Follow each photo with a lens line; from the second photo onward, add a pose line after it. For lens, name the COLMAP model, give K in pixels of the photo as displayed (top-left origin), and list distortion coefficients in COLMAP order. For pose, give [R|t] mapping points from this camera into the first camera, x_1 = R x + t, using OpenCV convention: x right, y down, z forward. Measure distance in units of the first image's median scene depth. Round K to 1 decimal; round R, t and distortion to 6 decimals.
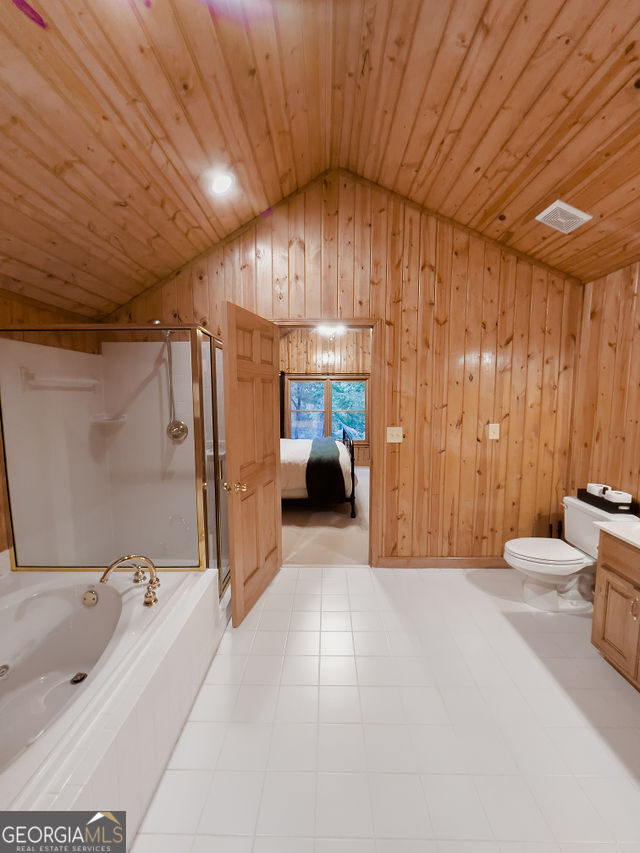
lens RADIAL K [[342.7, 0, 320.0], [0, 342.7, 426.5], [0, 0, 1]] dist [-0.004796, -0.000549]
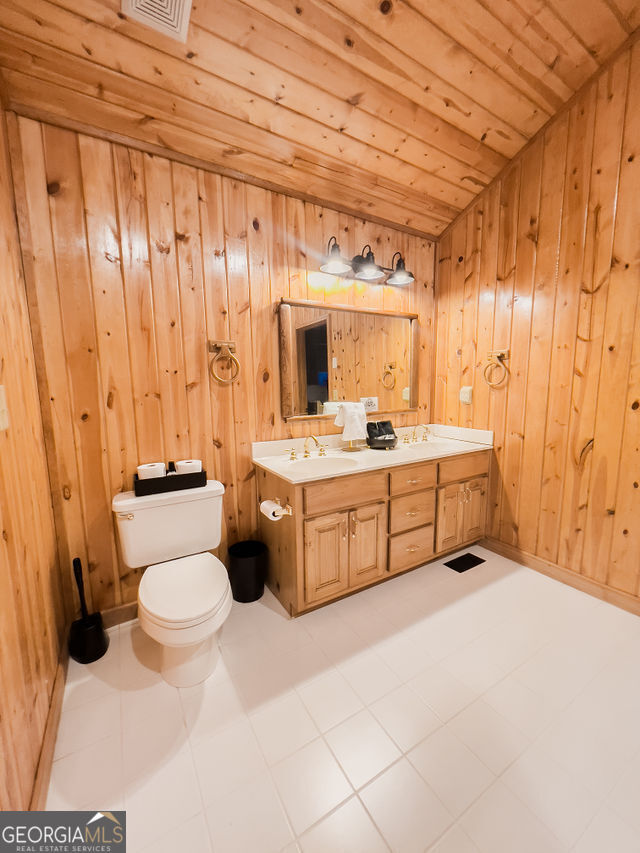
lens RADIAL K [[342.7, 0, 320.0], [0, 342.7, 426.5], [0, 0, 1]] dist [-0.004796, -0.000549]
pose [[-0.524072, -0.104170, 0.845280, 0.043599], [0.095240, 0.979098, 0.179710, -0.000129], [-0.846332, 0.174685, -0.503197, 1.017822]]
